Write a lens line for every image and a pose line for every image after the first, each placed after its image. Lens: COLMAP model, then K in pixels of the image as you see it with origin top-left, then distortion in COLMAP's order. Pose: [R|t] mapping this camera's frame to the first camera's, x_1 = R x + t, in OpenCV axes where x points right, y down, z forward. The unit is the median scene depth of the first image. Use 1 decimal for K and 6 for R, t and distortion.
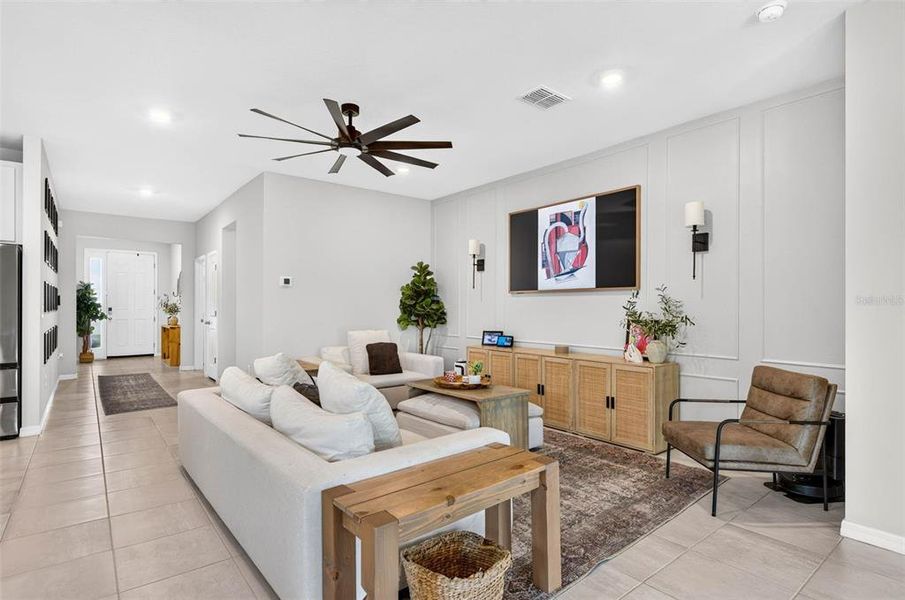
lens RADIAL K [[465.4, 0, 448.9], [0, 465.4, 307.8], [0, 0, 1]] dist [0.014271, -0.004985]
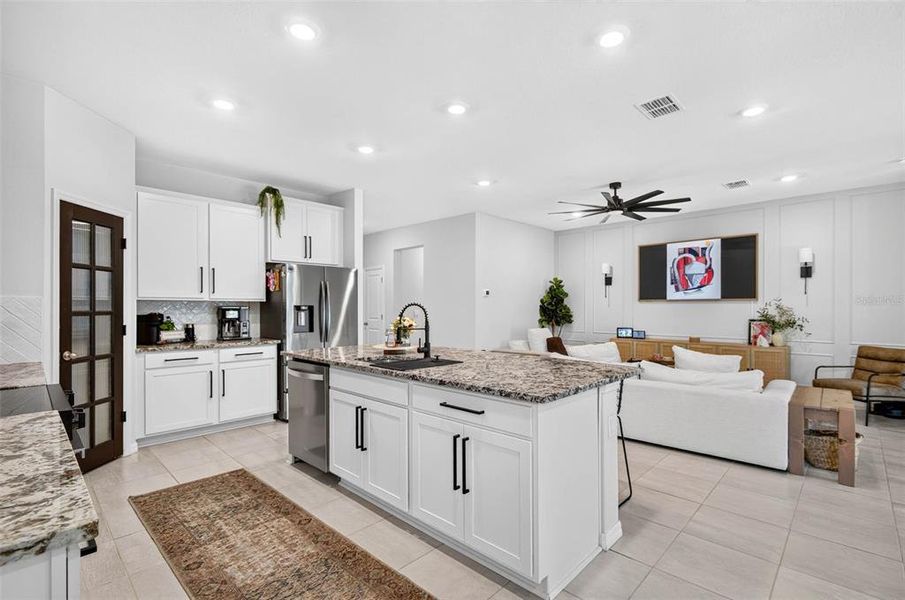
lens RADIAL K [[414.3, 0, 458.0], [0, 414.3, 309.0], [0, 0, 1]] dist [0.005871, -0.004409]
pose [[0.990330, -0.004679, 0.138653, -0.615951], [0.004432, 0.999988, 0.002090, -0.013244], [-0.138661, -0.001456, 0.990339, -0.192168]]
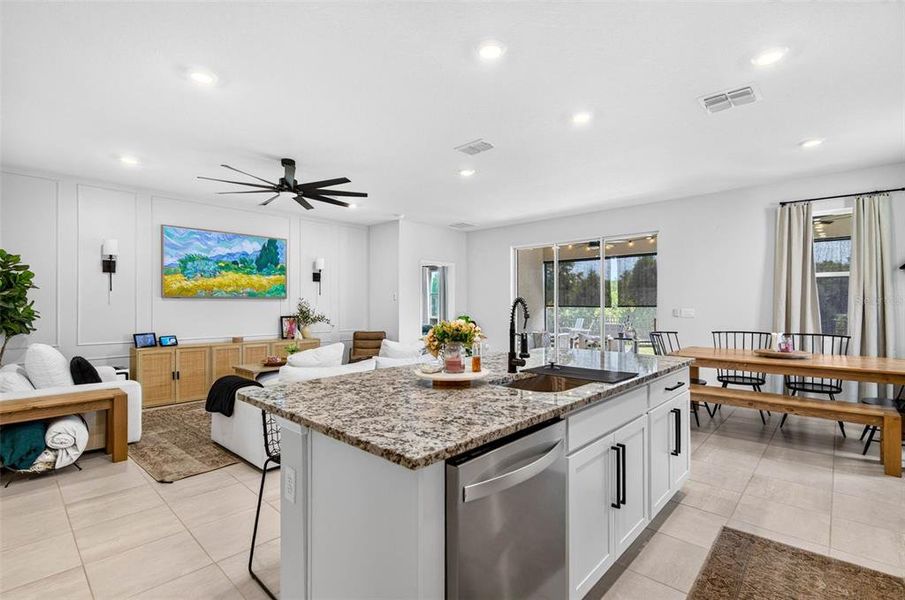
lens RADIAL K [[422.5, 0, 452.3], [0, 422.5, 303.3], [0, 0, 1]] dist [-0.000843, -0.000009]
pose [[-0.154426, -0.003714, 0.987997, -0.988244], [-0.001662, 0.999992, 0.003500, -0.022384], [-0.988003, -0.001102, -0.154431, 0.492779]]
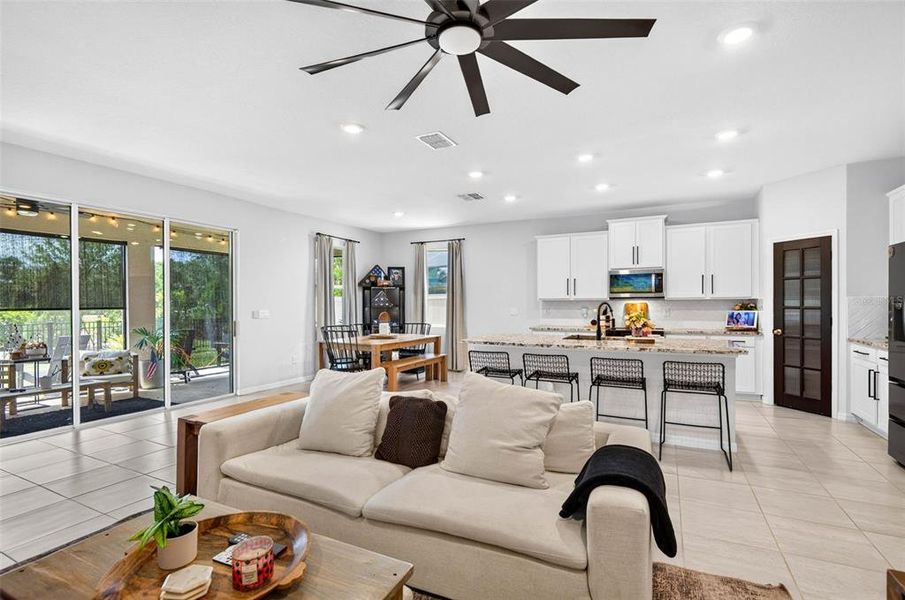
lens RADIAL K [[414.3, 0, 458.2], [0, 414.3, 302.0], [0, 0, 1]] dist [0.005871, -0.004409]
pose [[-0.896312, -0.000626, -0.443423, 0.024349], [0.001194, 0.999992, -0.003824, -0.018255], [0.443421, -0.003957, -0.896305, 0.950821]]
